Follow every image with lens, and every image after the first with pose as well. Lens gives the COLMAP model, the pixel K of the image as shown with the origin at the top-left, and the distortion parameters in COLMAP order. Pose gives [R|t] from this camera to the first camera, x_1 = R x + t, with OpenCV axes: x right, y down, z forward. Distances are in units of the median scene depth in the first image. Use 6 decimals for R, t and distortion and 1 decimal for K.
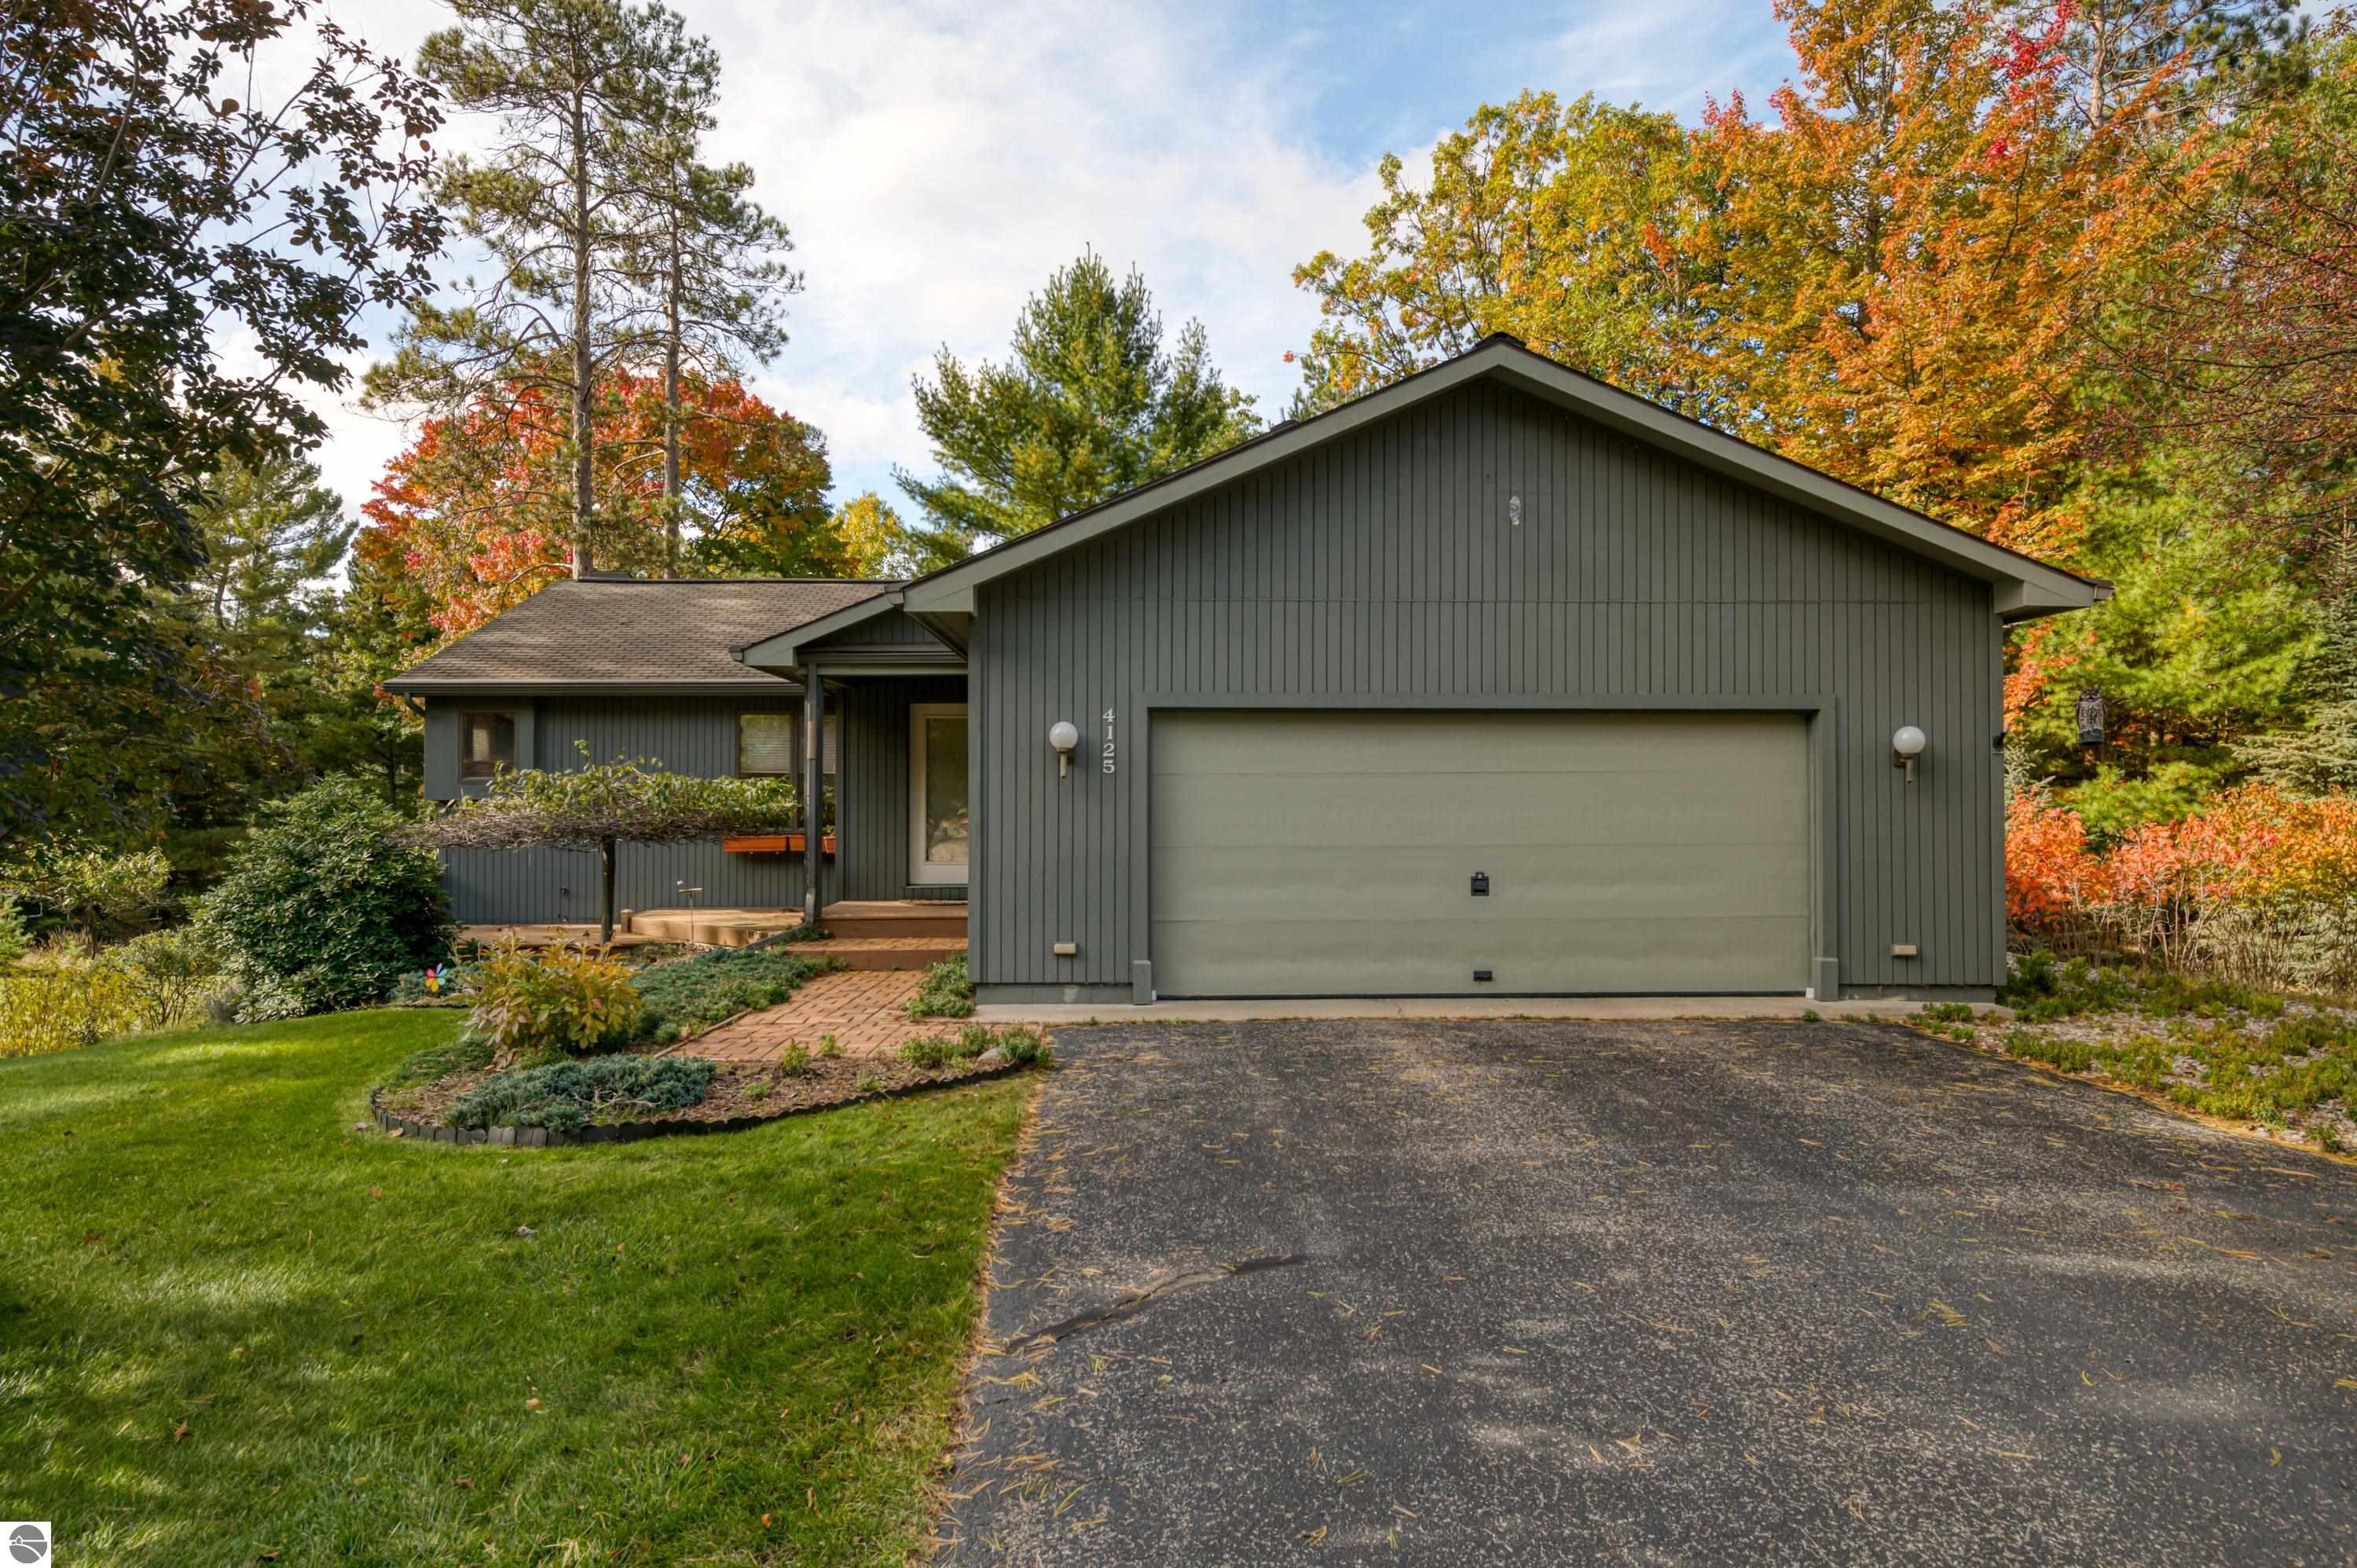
lens RADIAL K [[1388.6, 0, 1178.5], [0, 1388.6, 784.0], [0, 0, 1]] dist [0.021667, -0.014191]
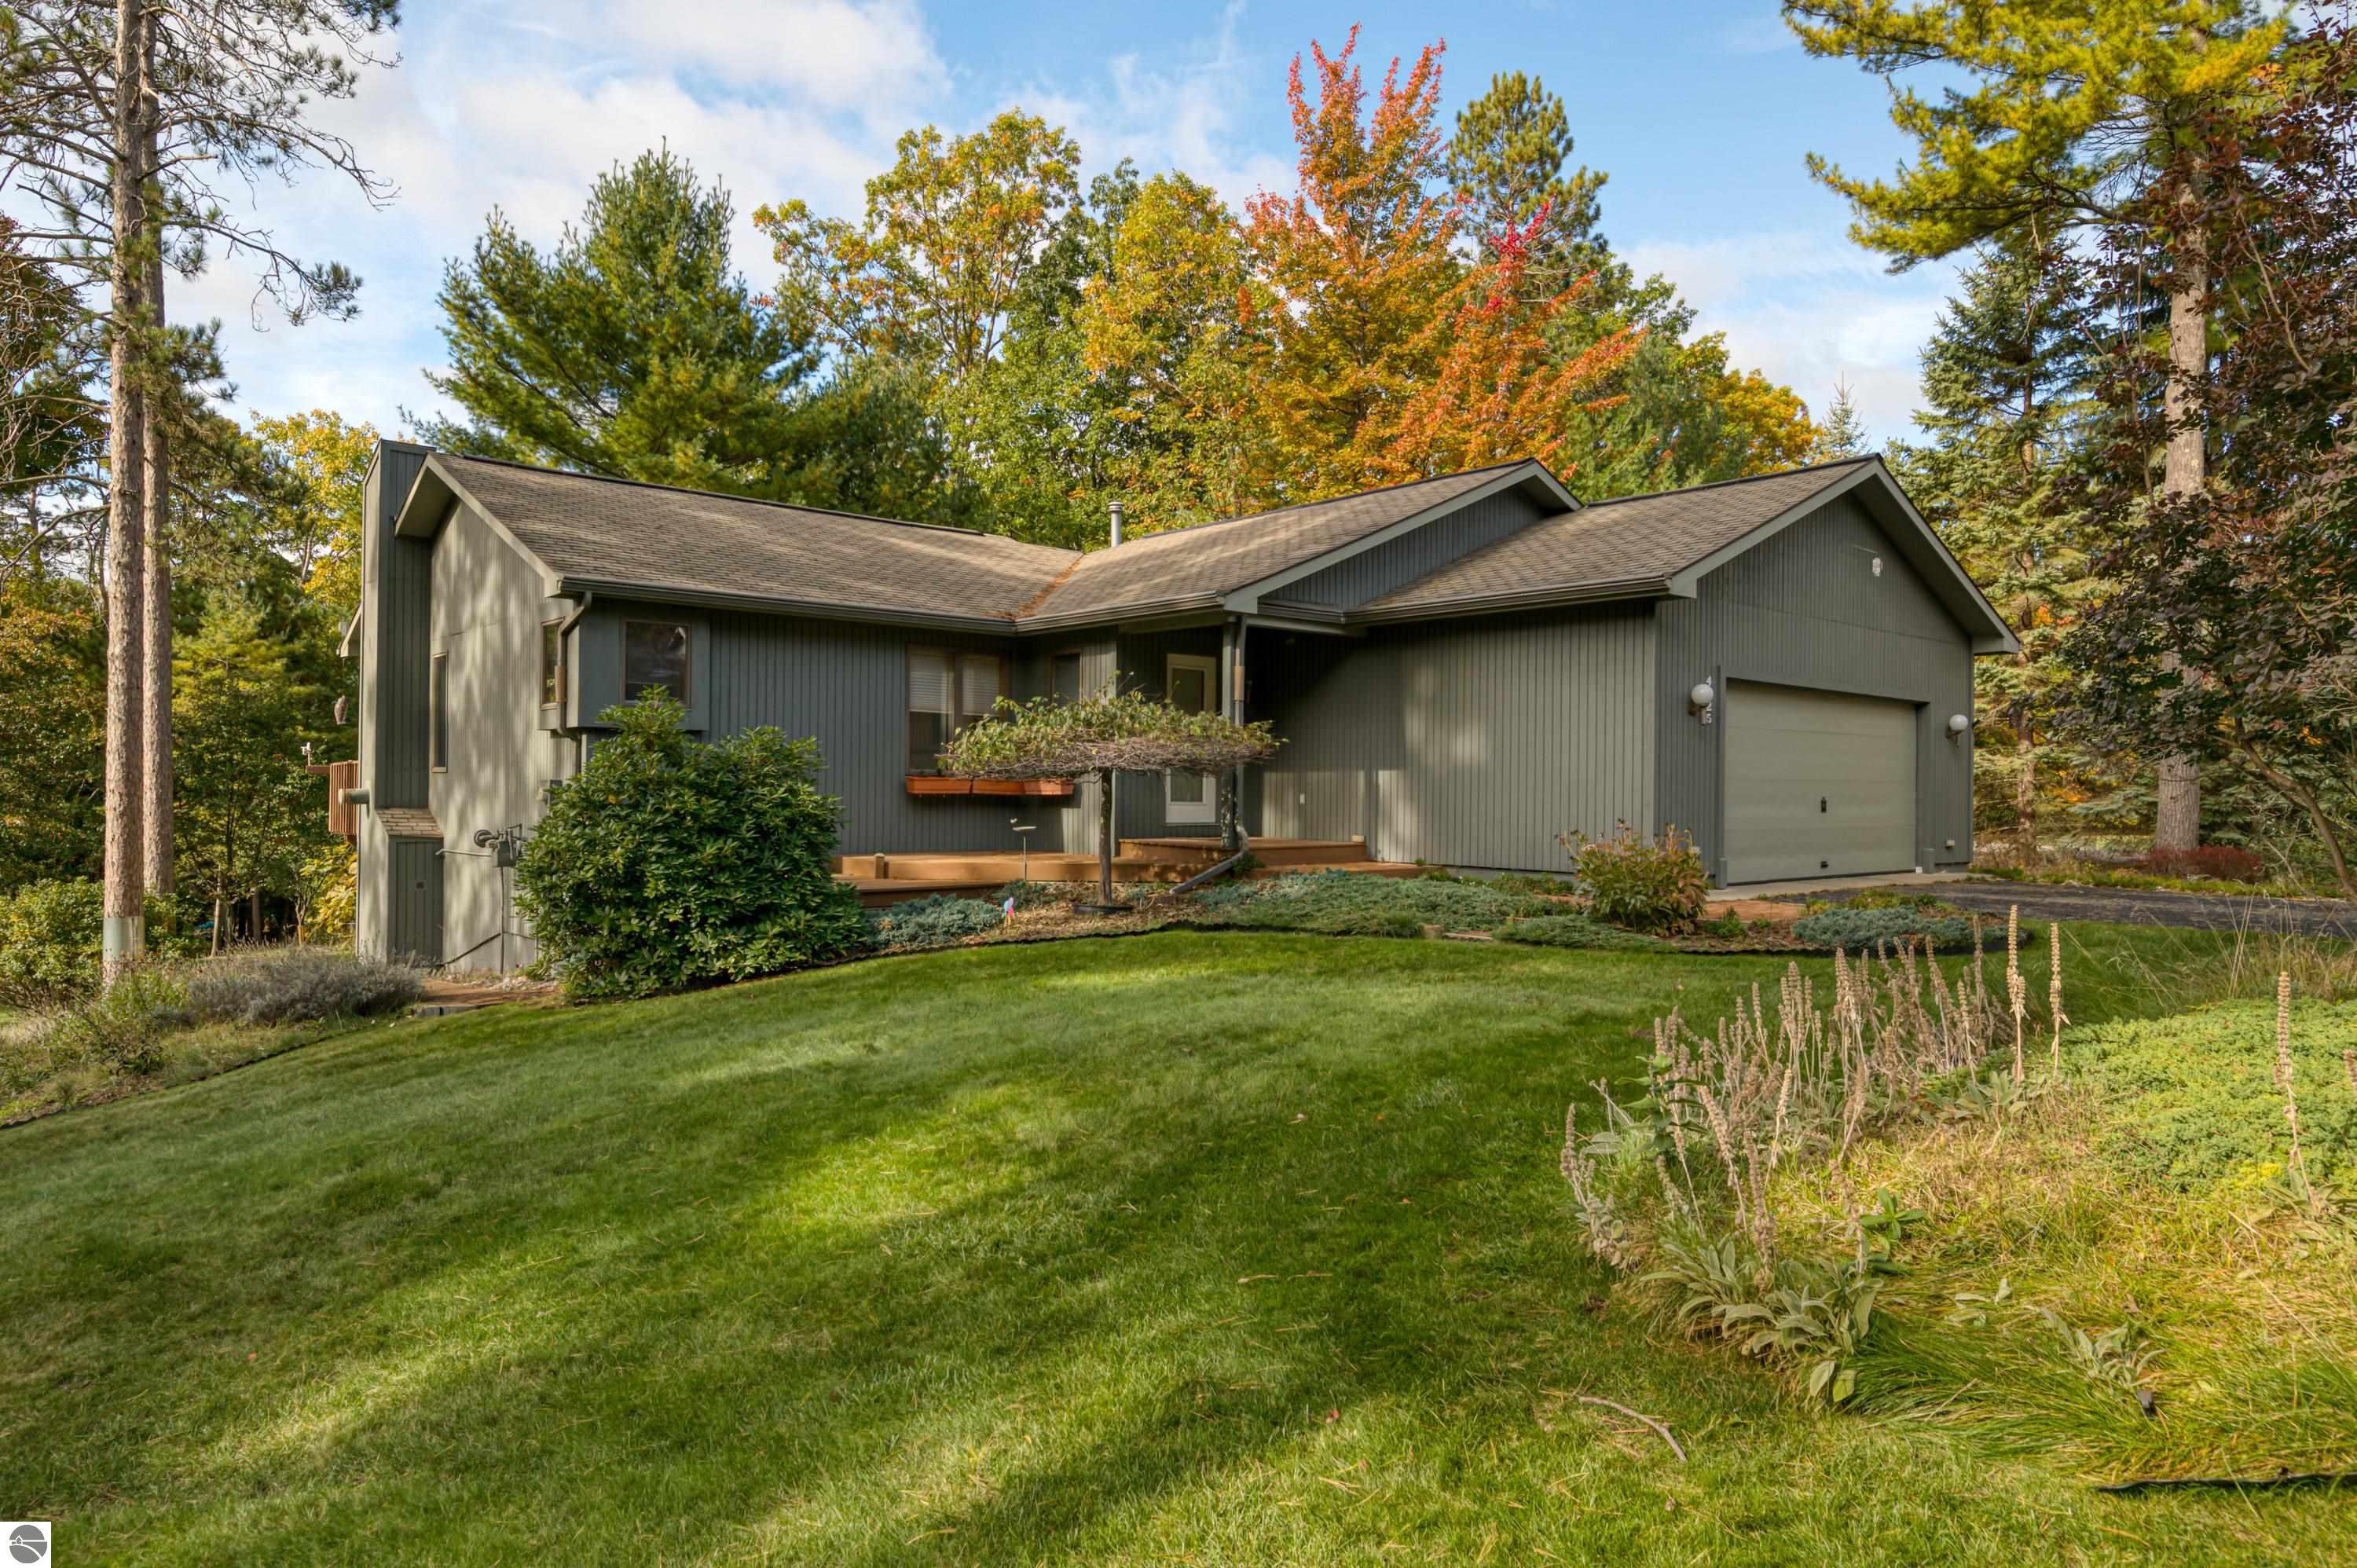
lens RADIAL K [[1384.6, 0, 1178.5], [0, 1384.6, 784.0], [0, 0, 1]] dist [0.018865, -0.001435]
pose [[0.773290, 0.011318, 0.633951, -0.716944], [-0.024015, 0.999646, 0.011446, 0.026553], [-0.633597, -0.024076, 0.773288, 0.145828]]
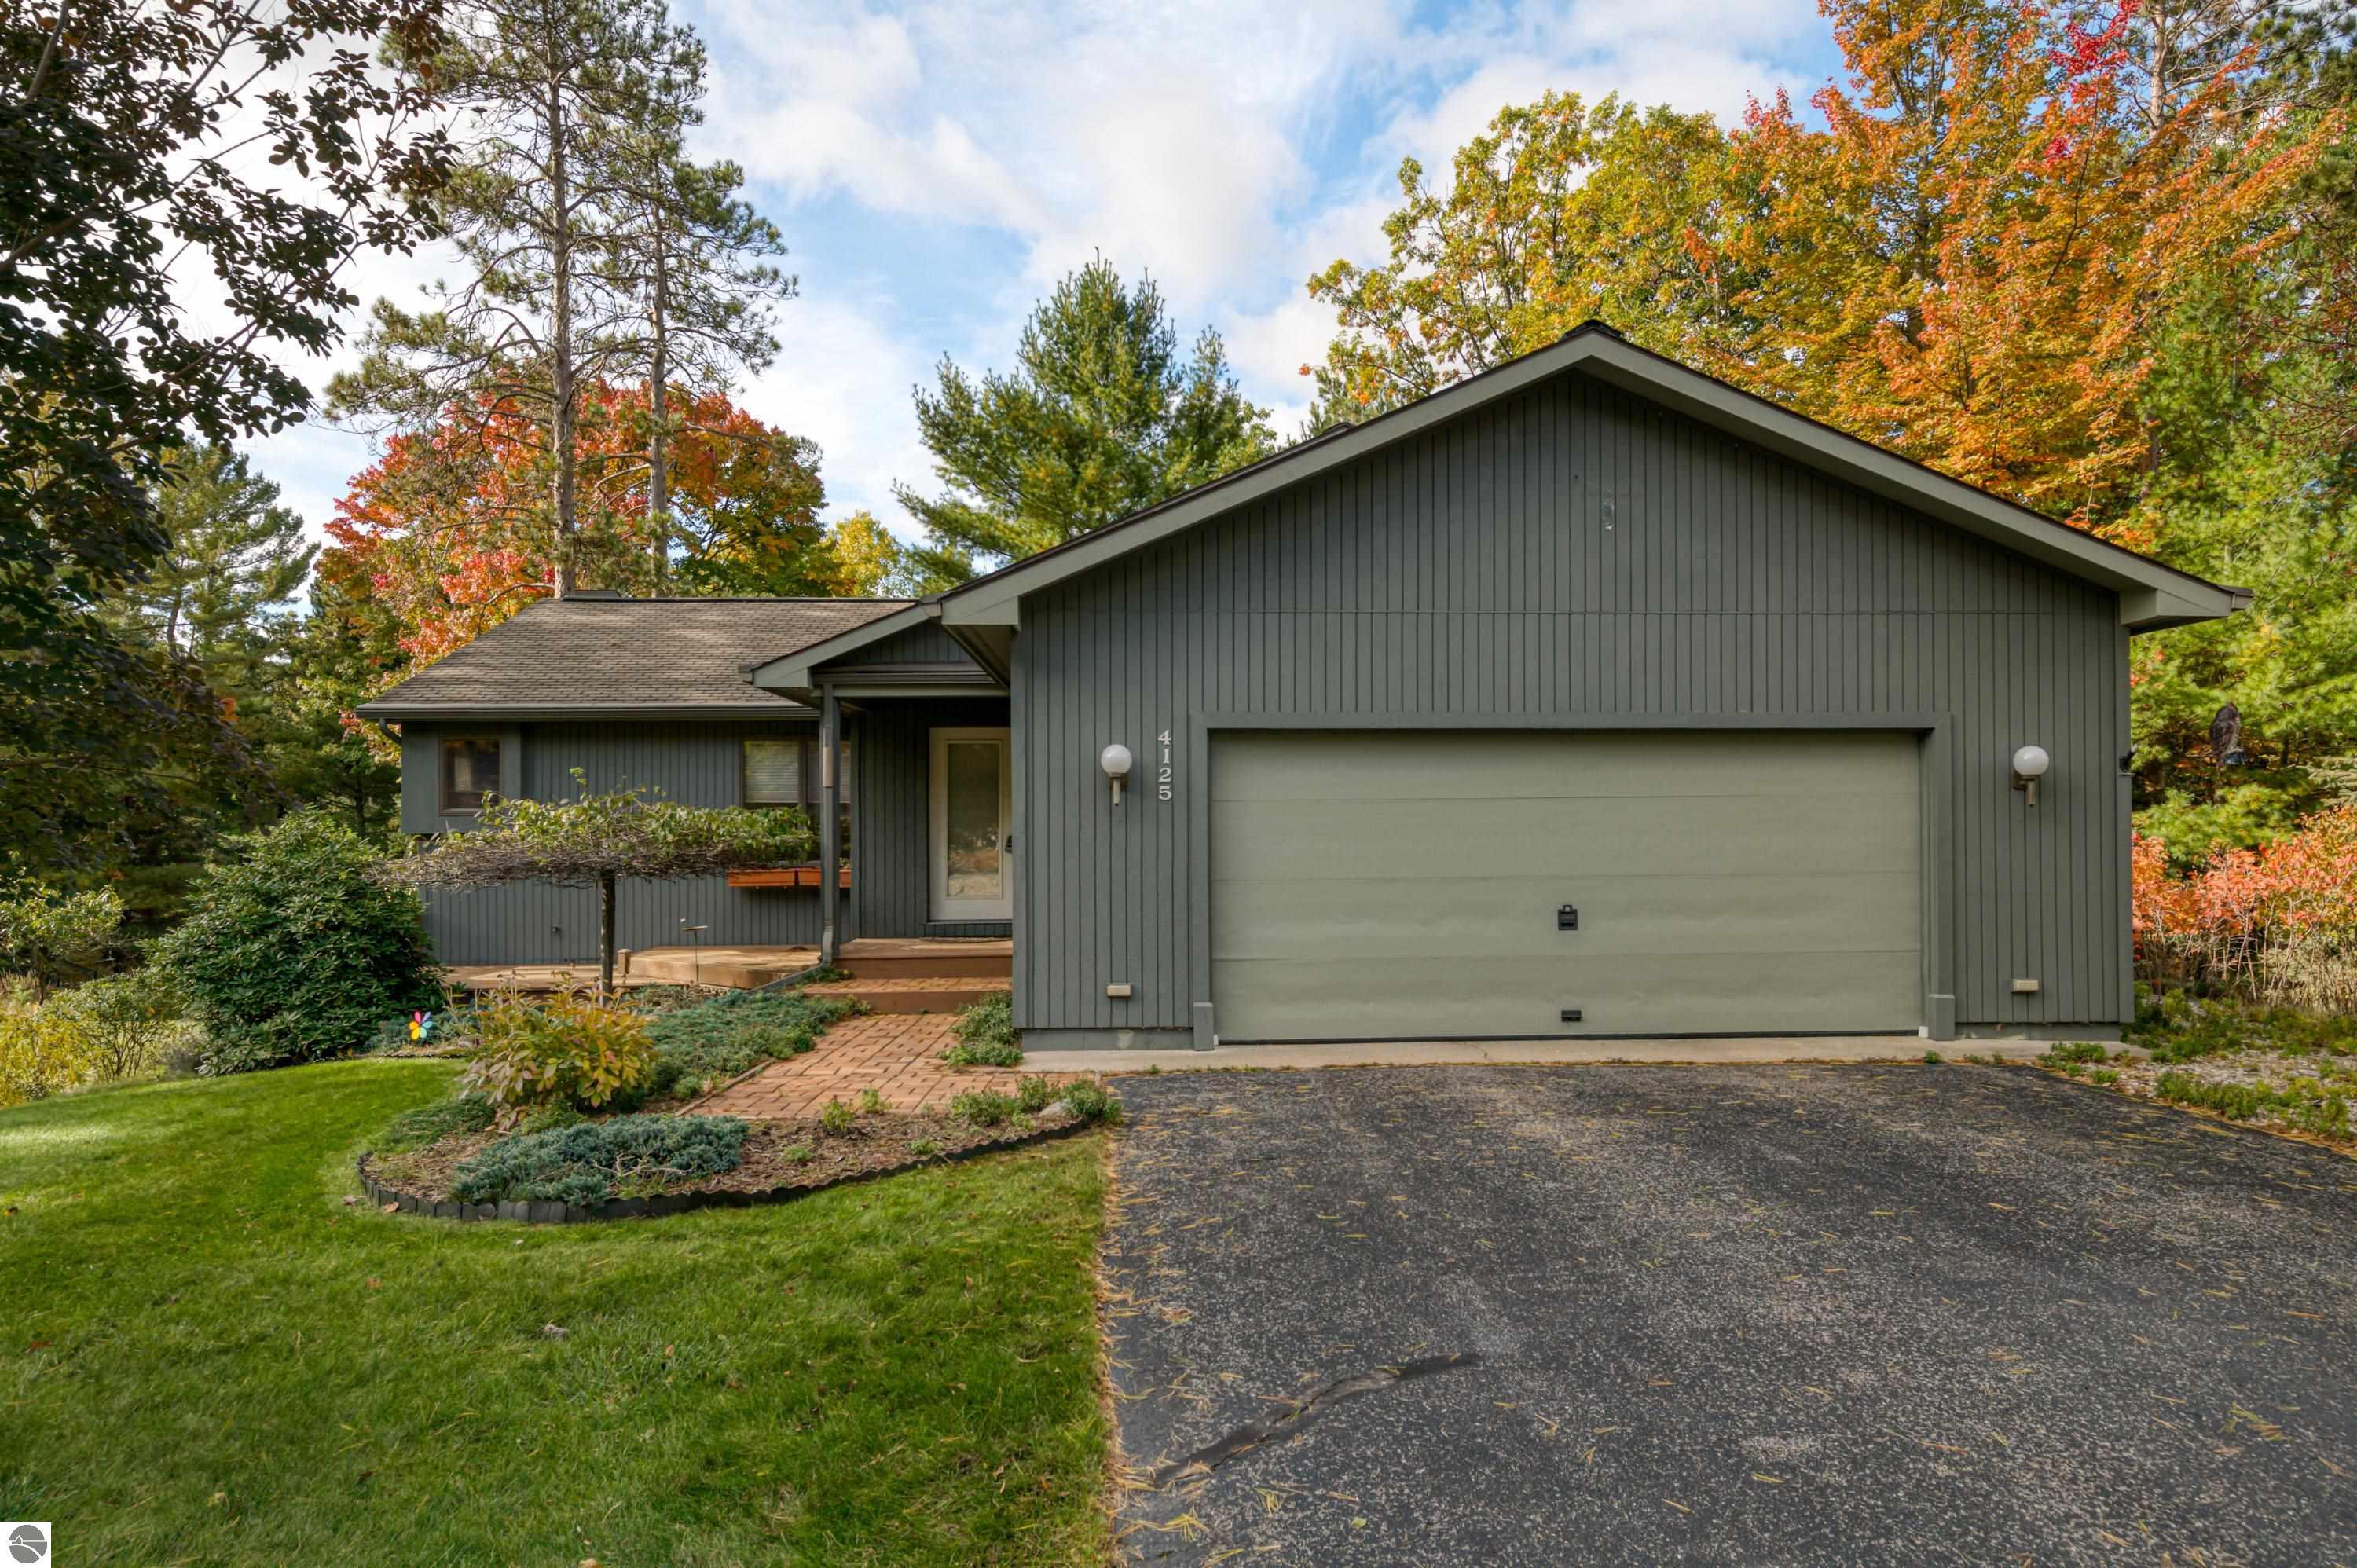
lens RADIAL K [[1419.3, 0, 1221.2], [0, 1419.3, 828.3], [0, 0, 1]] dist [0.026158, -0.018234]
pose [[0.999543, -0.005071, 0.029797, -0.022303], [0.004754, 0.999931, 0.010709, 0.000409], [-0.029849, -0.010563, 0.999499, 0.029763]]
